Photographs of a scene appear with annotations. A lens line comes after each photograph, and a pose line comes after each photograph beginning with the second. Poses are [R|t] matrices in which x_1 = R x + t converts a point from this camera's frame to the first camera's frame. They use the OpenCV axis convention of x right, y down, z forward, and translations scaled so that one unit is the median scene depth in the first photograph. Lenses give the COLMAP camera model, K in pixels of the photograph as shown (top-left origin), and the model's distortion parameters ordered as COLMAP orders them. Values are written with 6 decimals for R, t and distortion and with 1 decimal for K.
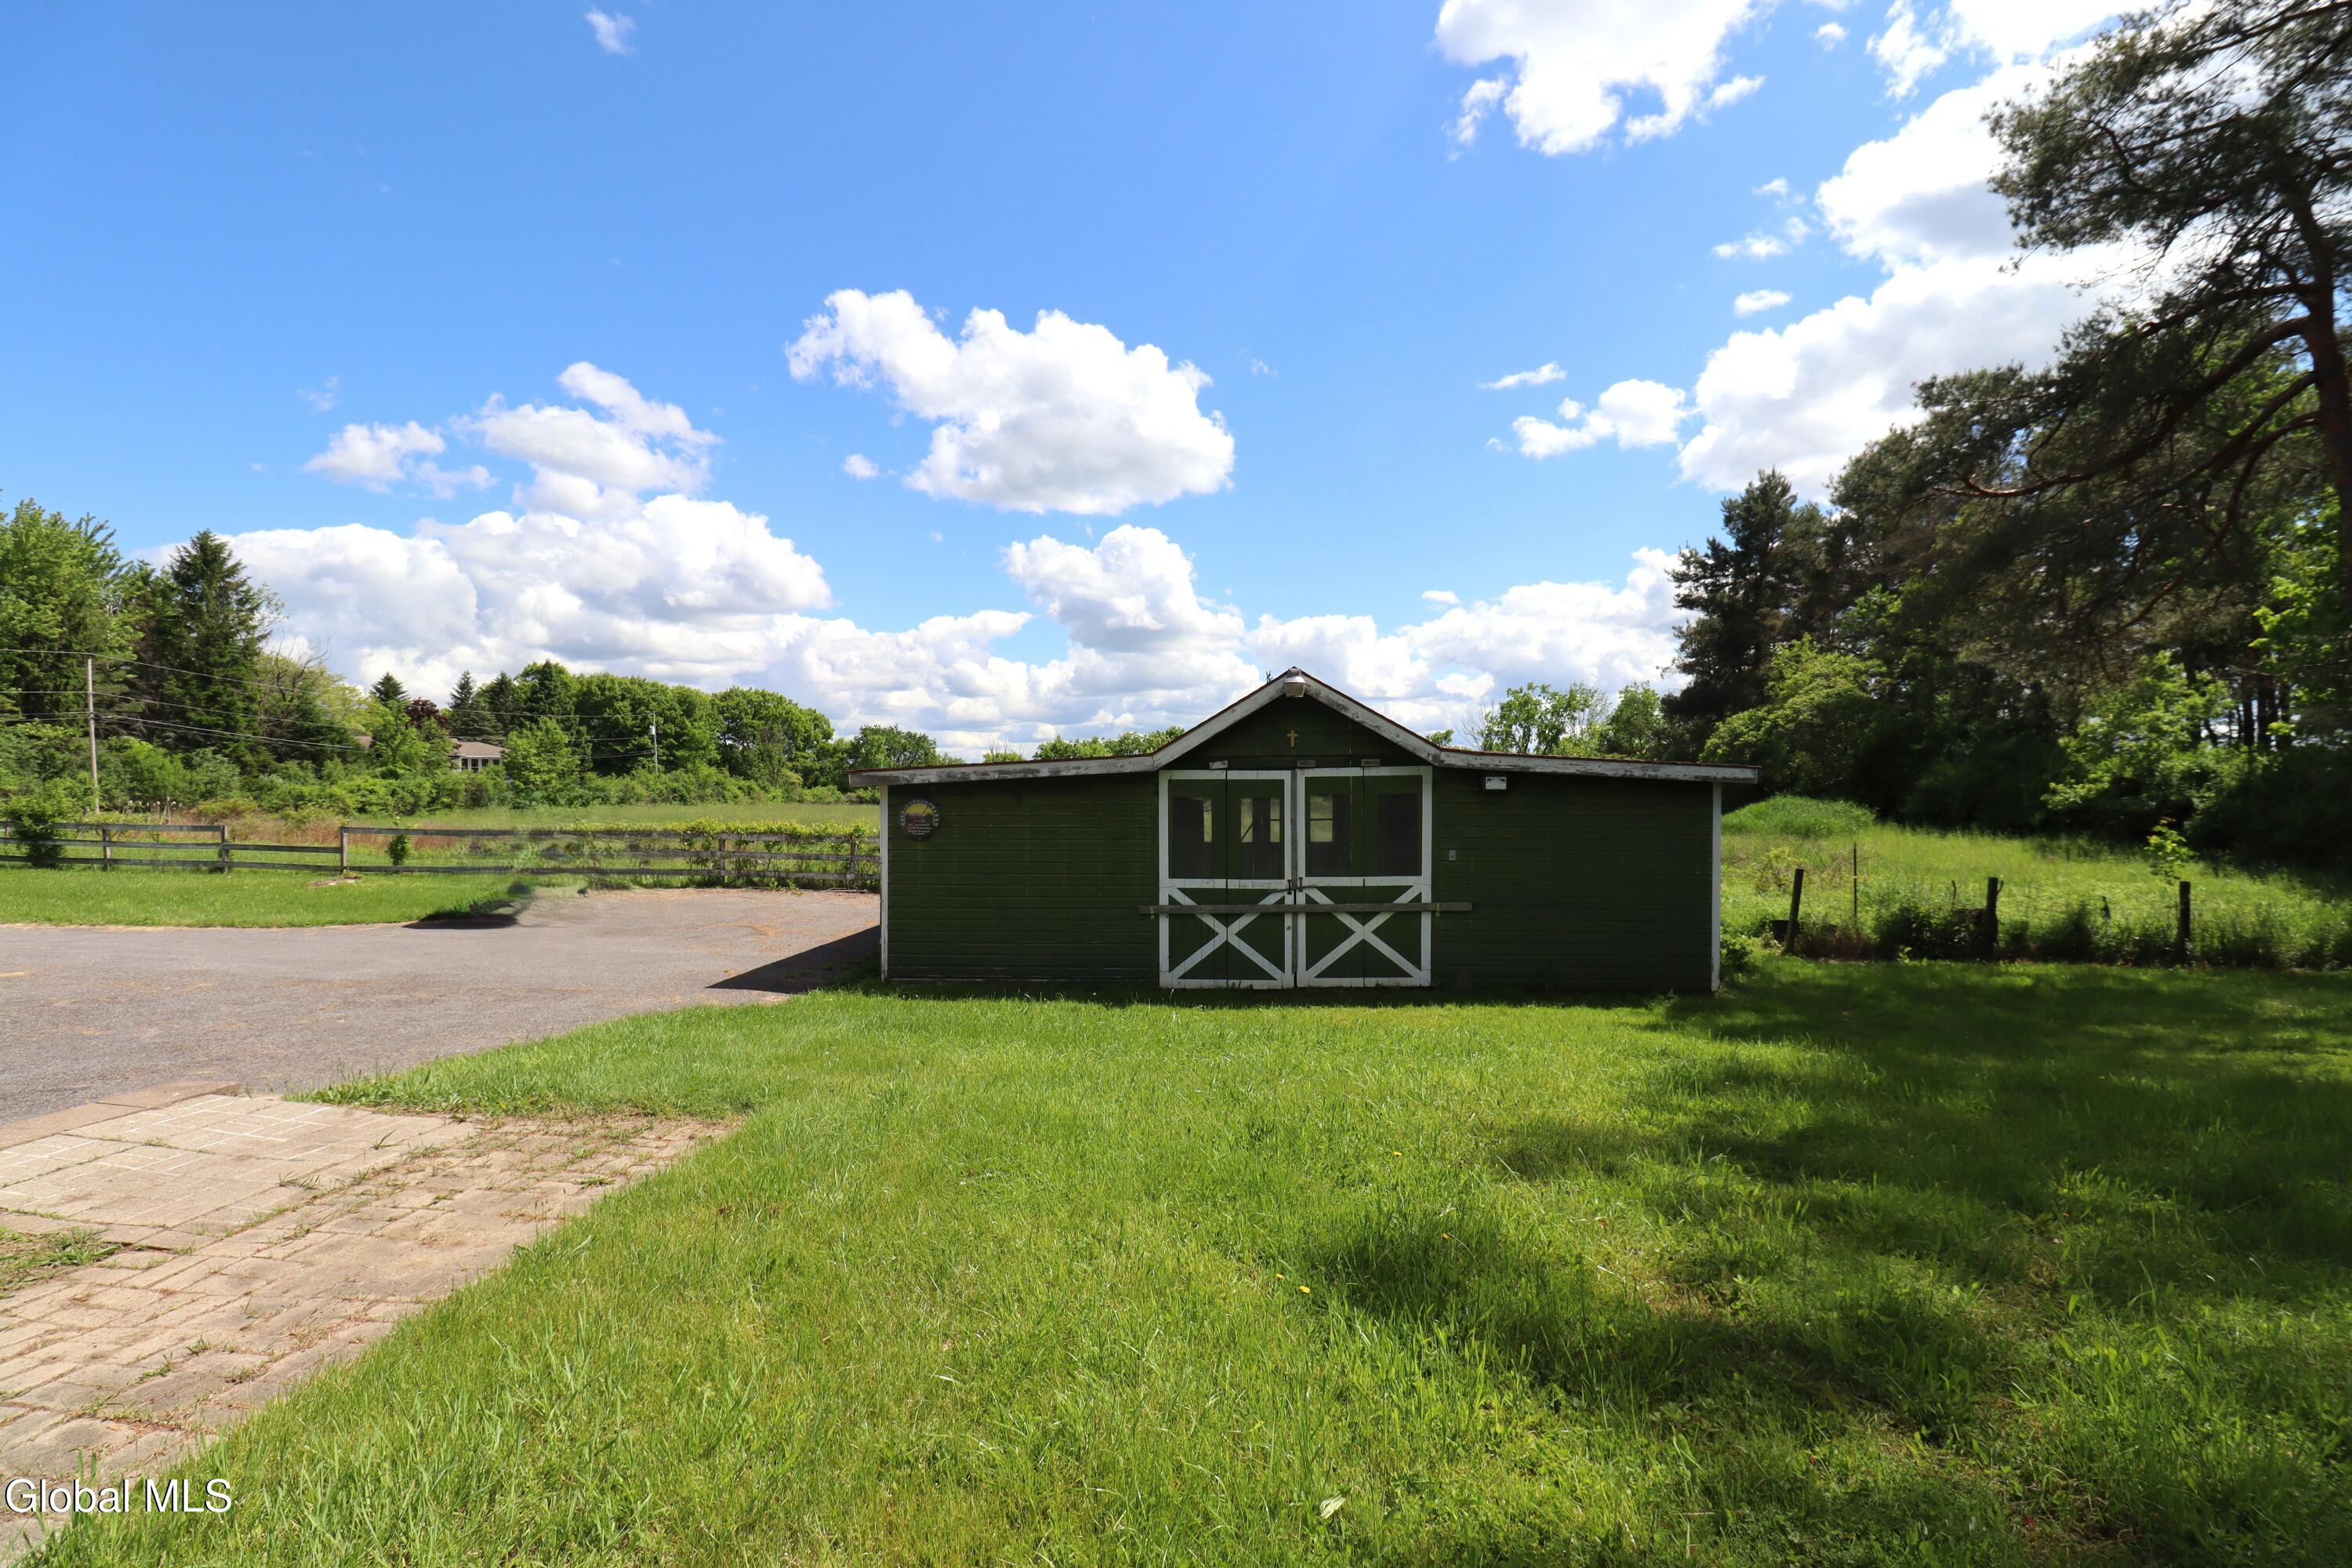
lens RADIAL K [[1088.6, 0, 1169.5], [0, 1088.6, 799.4], [0, 0, 1]] dist [0.002647, -0.014331]
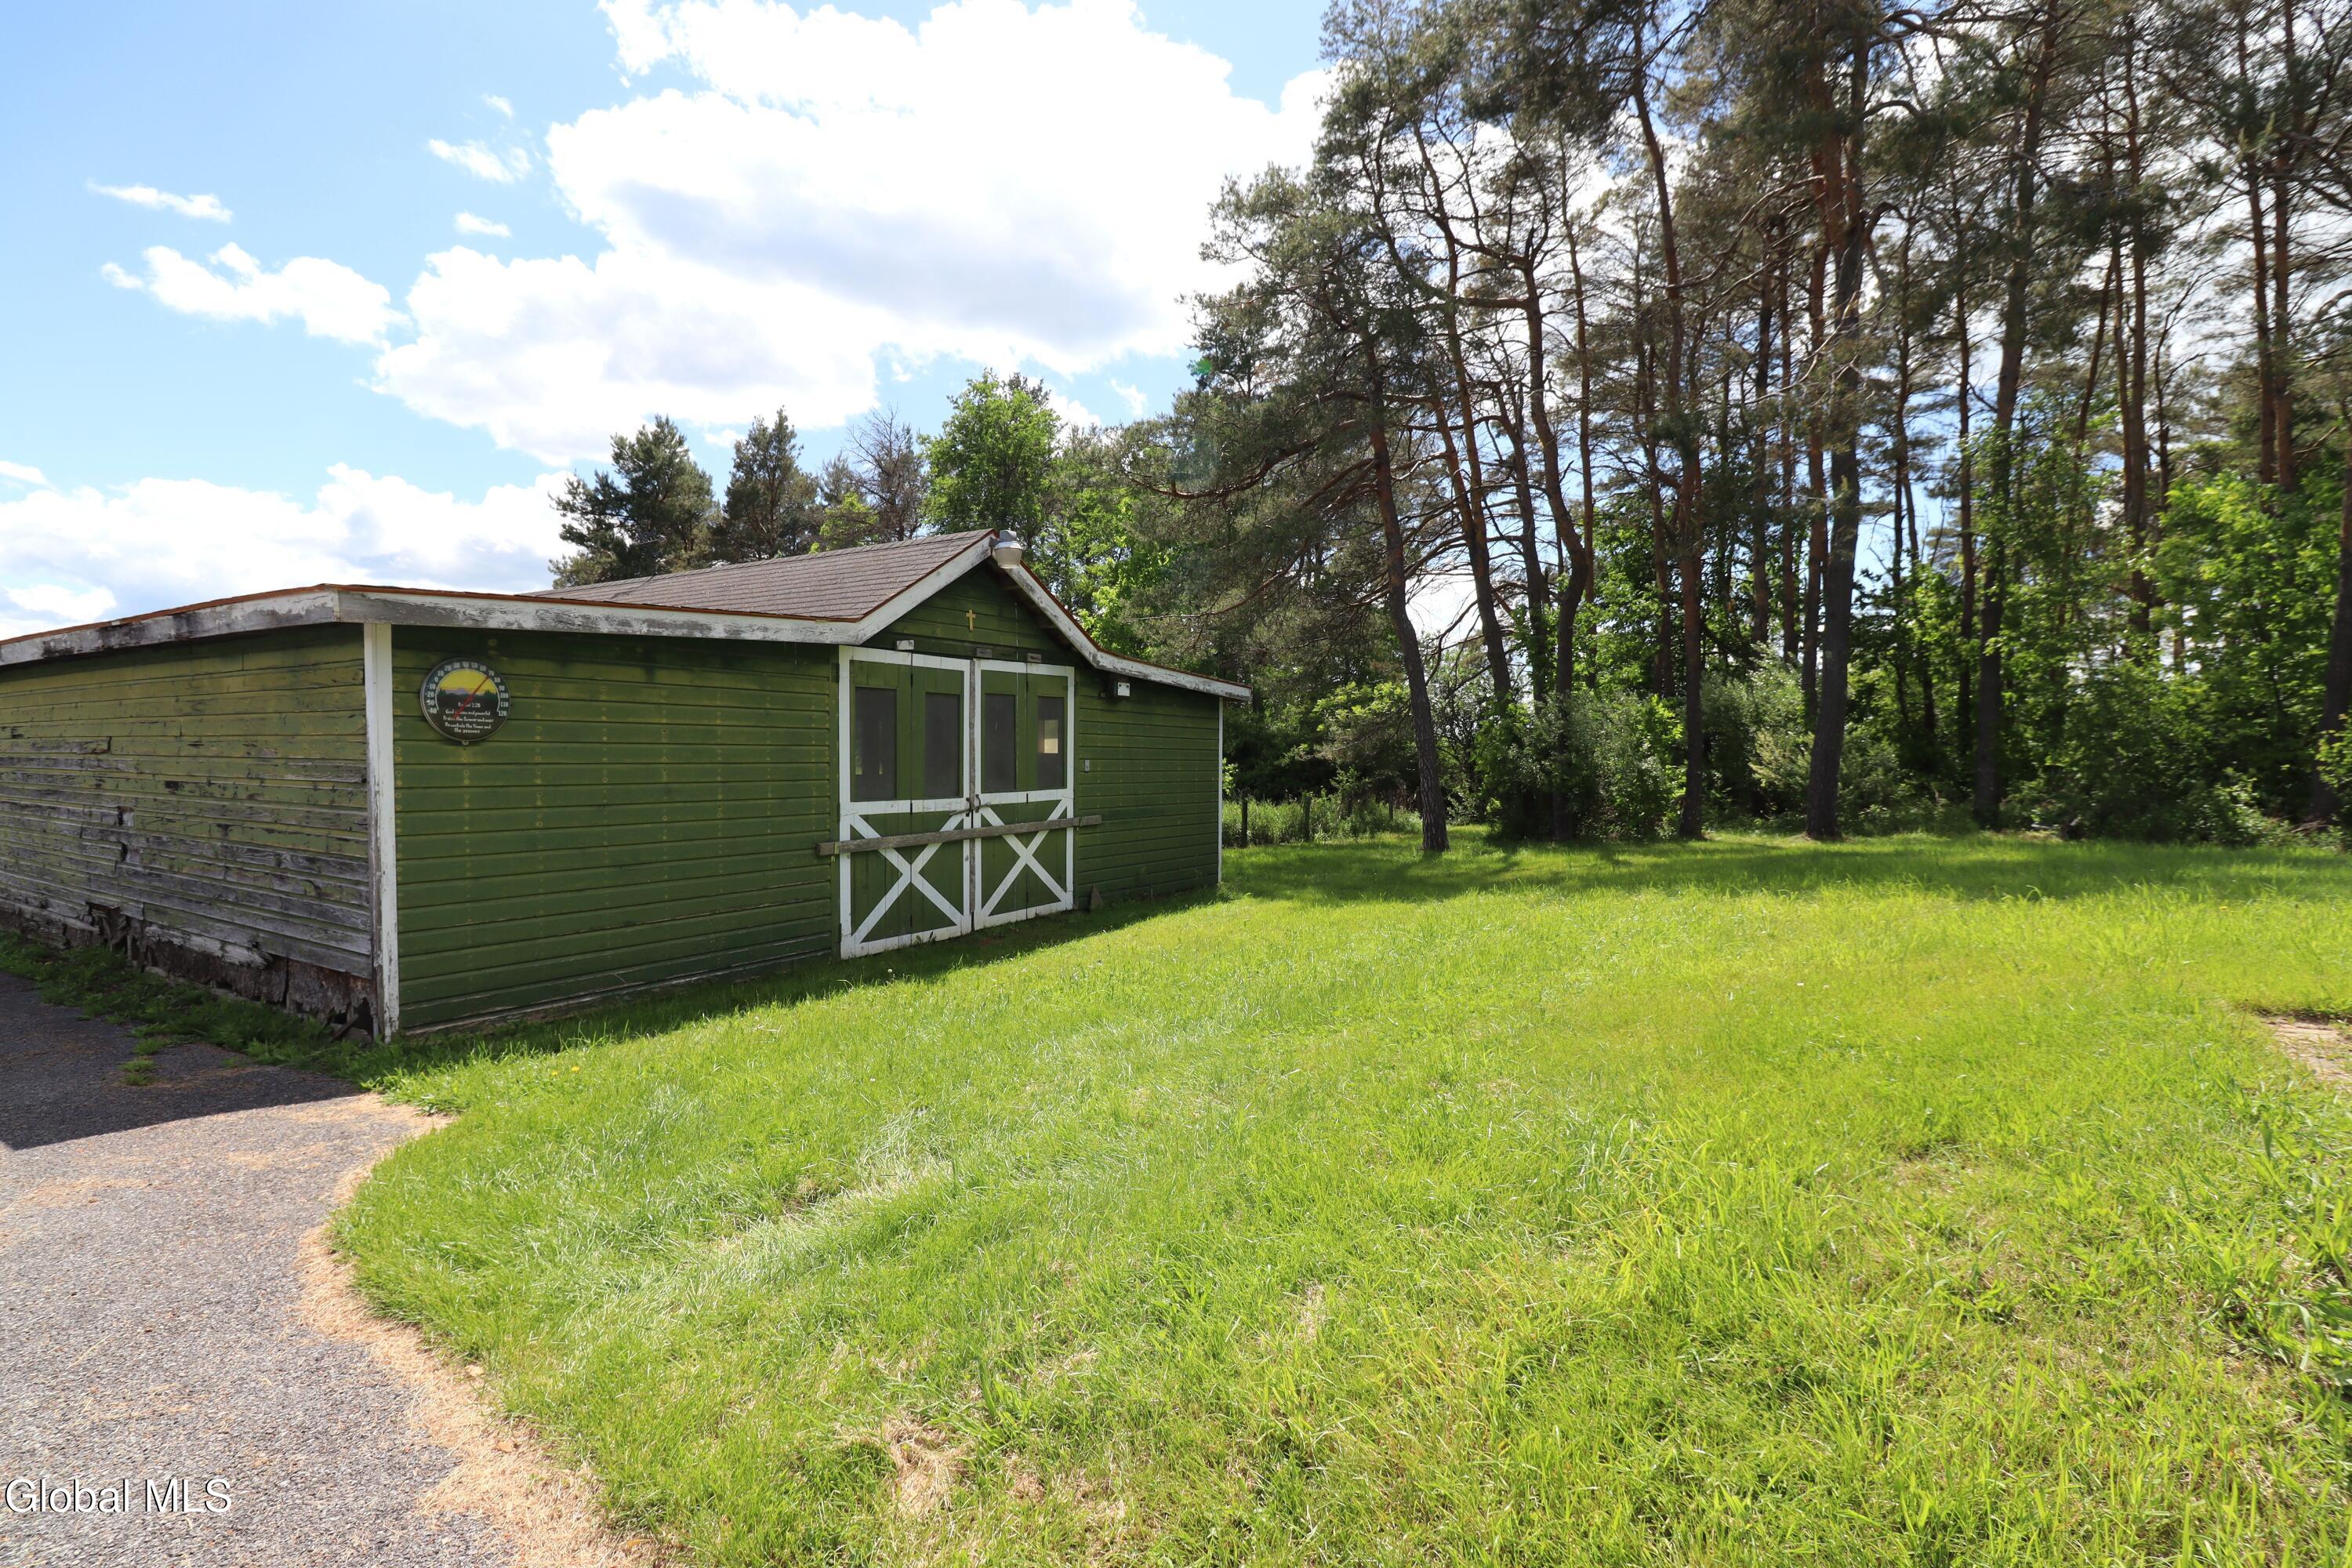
lens RADIAL K [[1121.4, 0, 1176.0], [0, 1121.4, 784.0], [0, 0, 1]] dist [0.002428, -0.013767]
pose [[0.464647, -0.019489, 0.885282, -0.544315], [0.004291, 0.999796, 0.019758, 0.048043], [-0.885486, -0.005382, 0.464635, 0.481875]]
